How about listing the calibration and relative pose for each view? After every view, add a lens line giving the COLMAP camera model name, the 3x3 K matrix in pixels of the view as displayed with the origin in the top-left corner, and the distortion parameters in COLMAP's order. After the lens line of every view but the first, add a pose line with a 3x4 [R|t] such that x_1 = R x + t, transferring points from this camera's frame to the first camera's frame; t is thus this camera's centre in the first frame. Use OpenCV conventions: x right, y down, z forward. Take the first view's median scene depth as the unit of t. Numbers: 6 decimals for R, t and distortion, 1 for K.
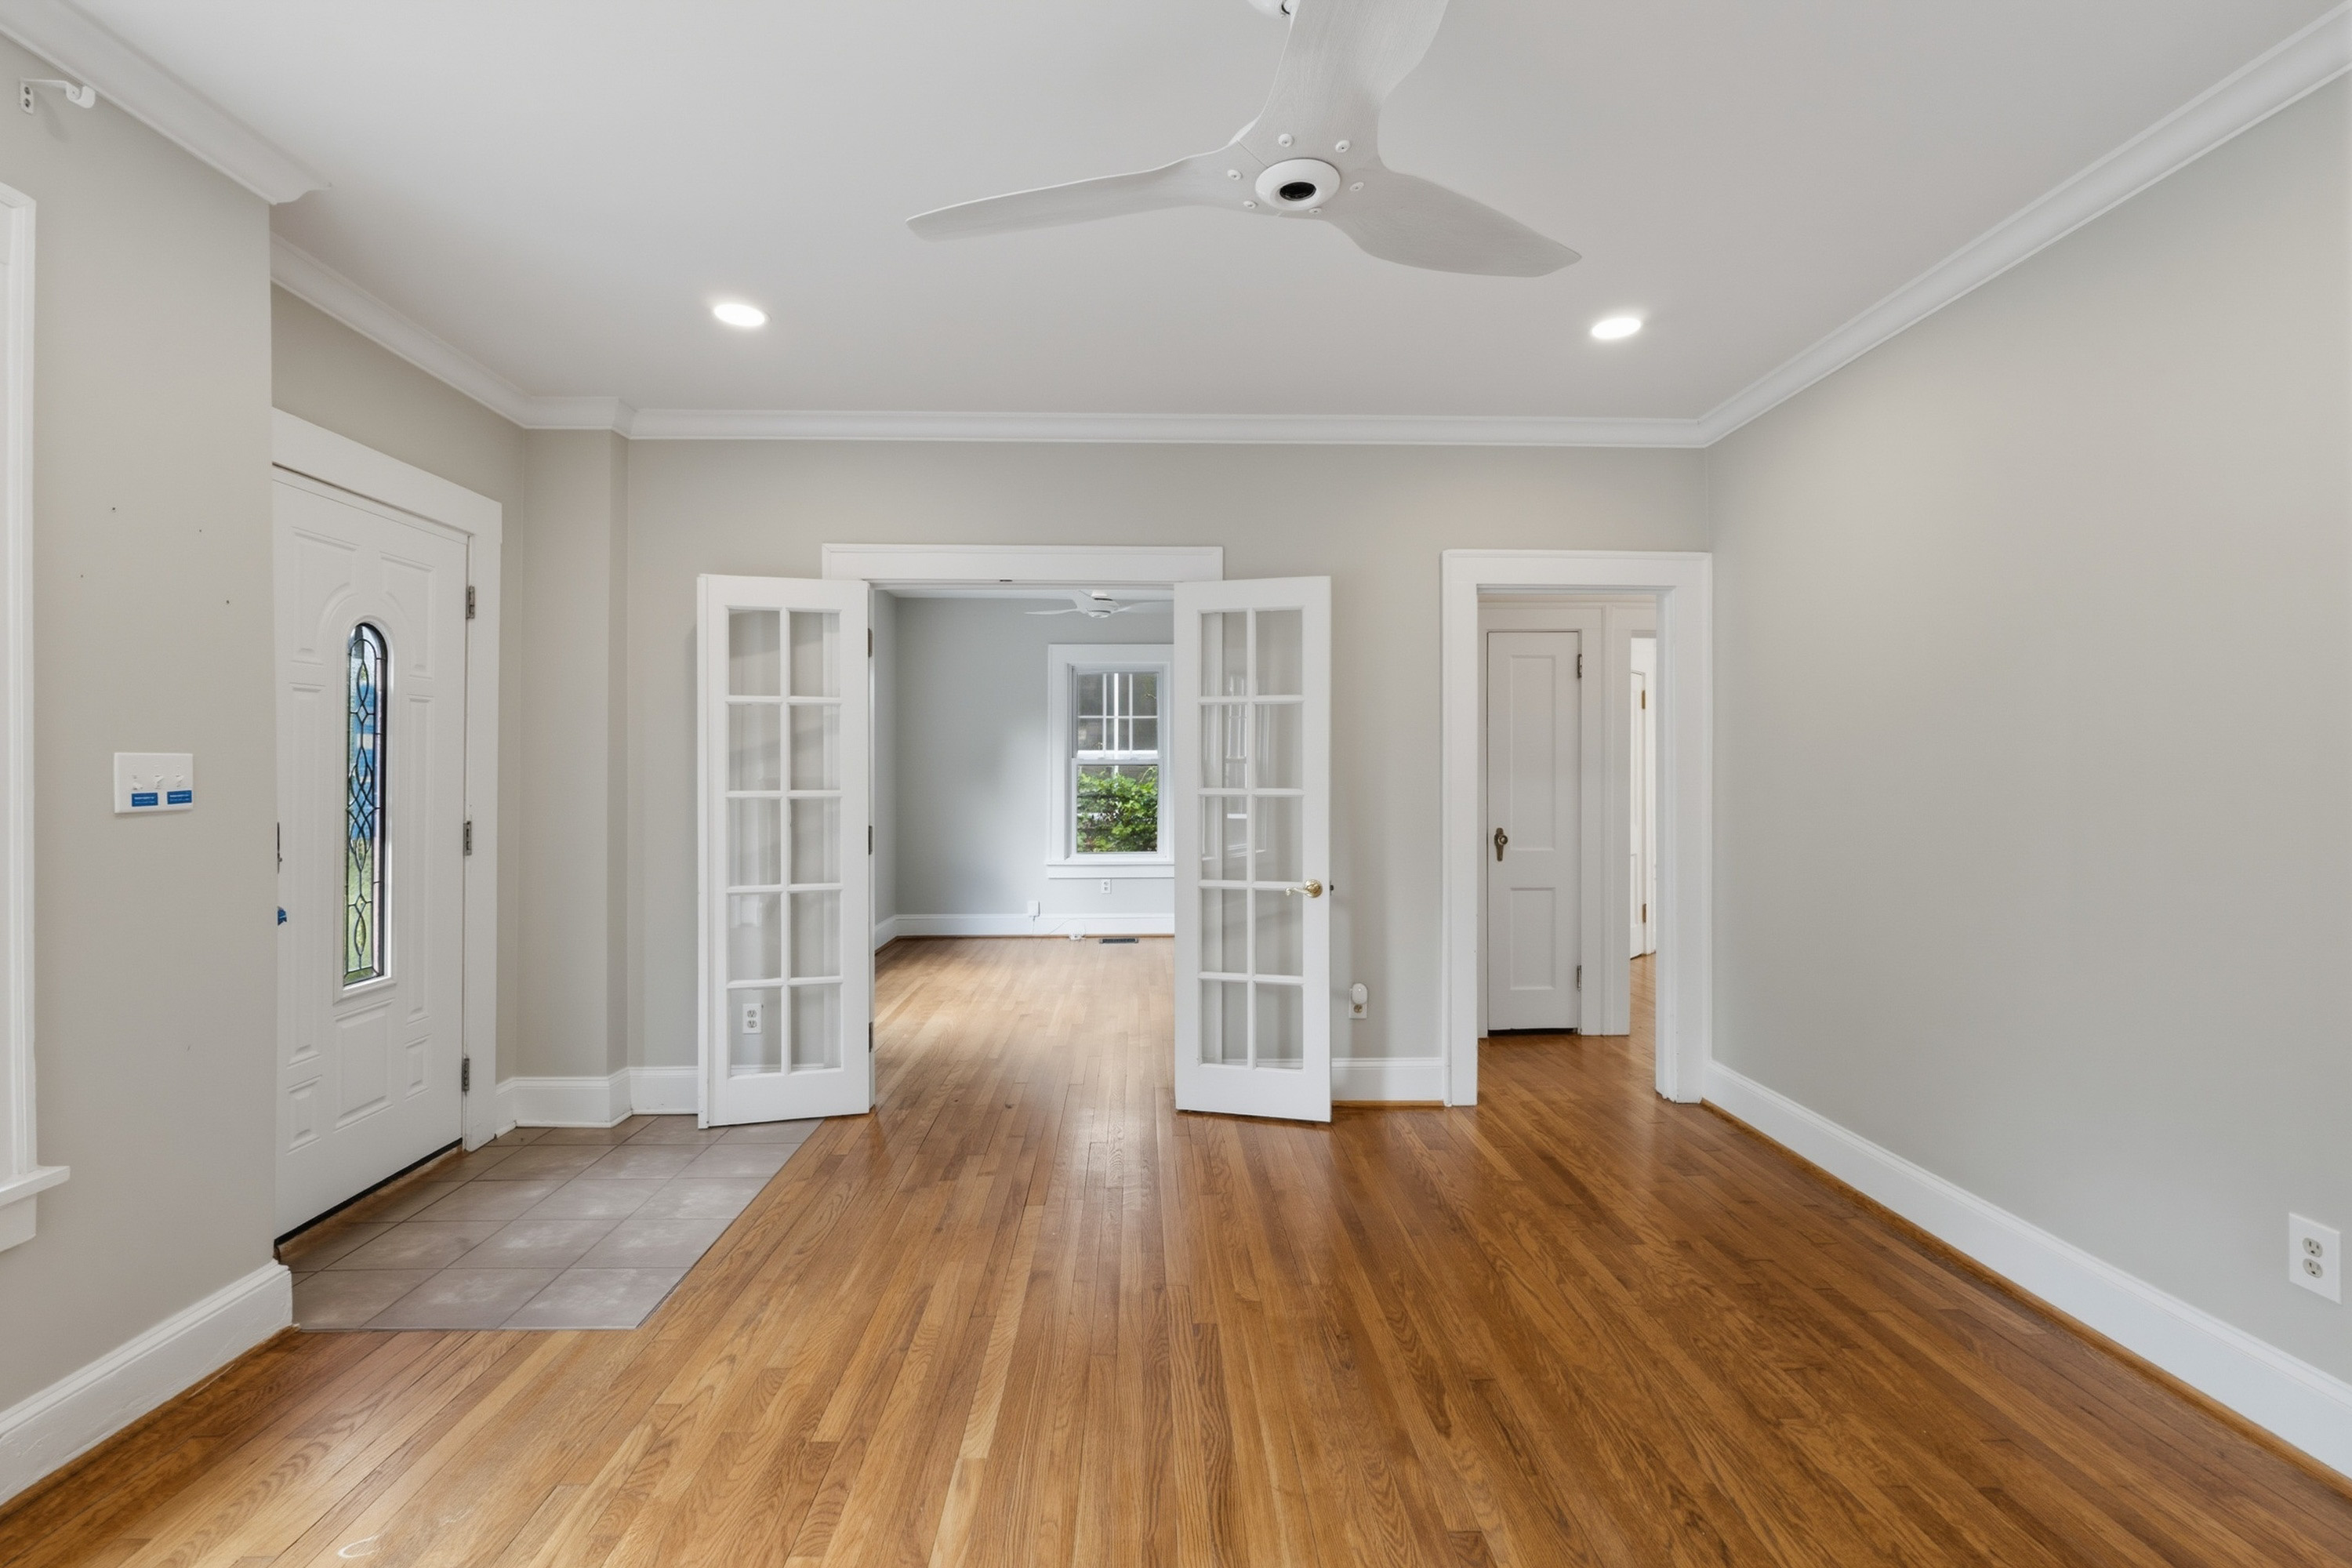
lens RADIAL K [[1081.0, 0, 1183.0], [0, 1081.0, 775.3], [0, 0, 1]] dist [-0.001812, -0.000064]
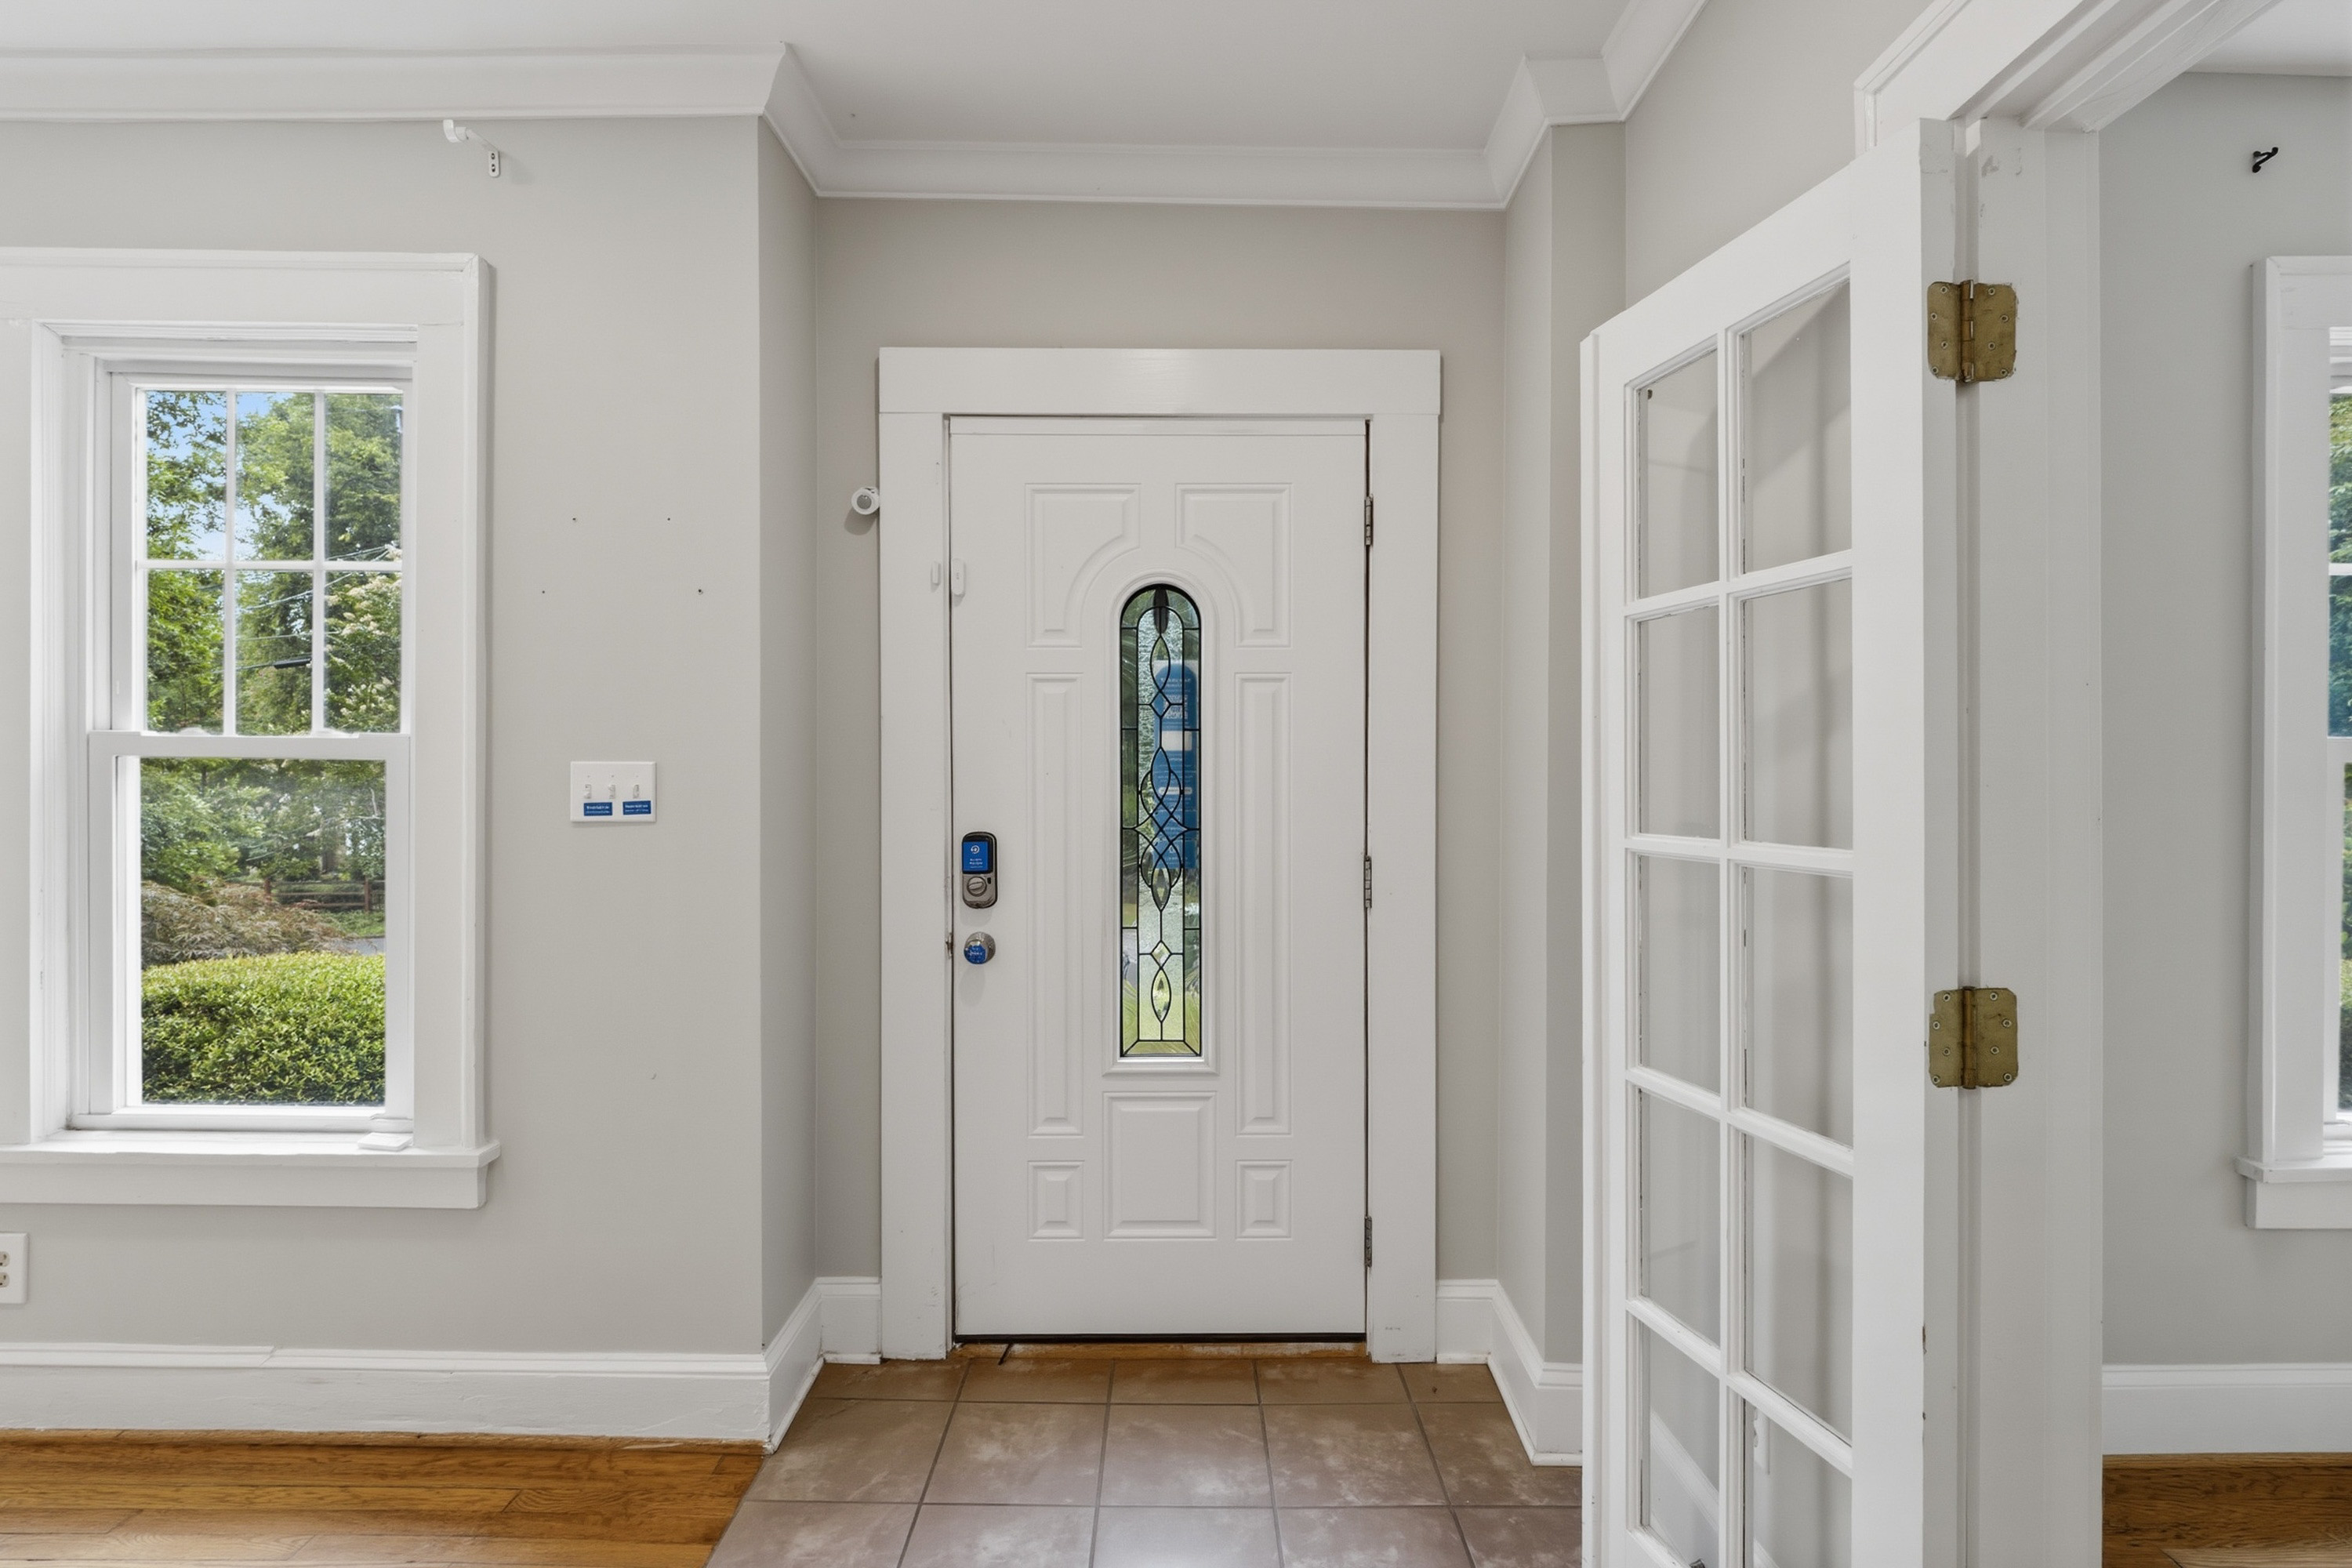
lens RADIAL K [[1081.0, 0, 1183.0], [0, 1081.0, 775.3], [0, 0, 1]] dist [-0.001812, -0.000064]
pose [[-0.040364, 0.001331, -0.999184, -0.002830], [-0.005168, 0.999985, 0.001541, -0.008244], [0.999172, 0.005226, -0.040356, 1.052281]]
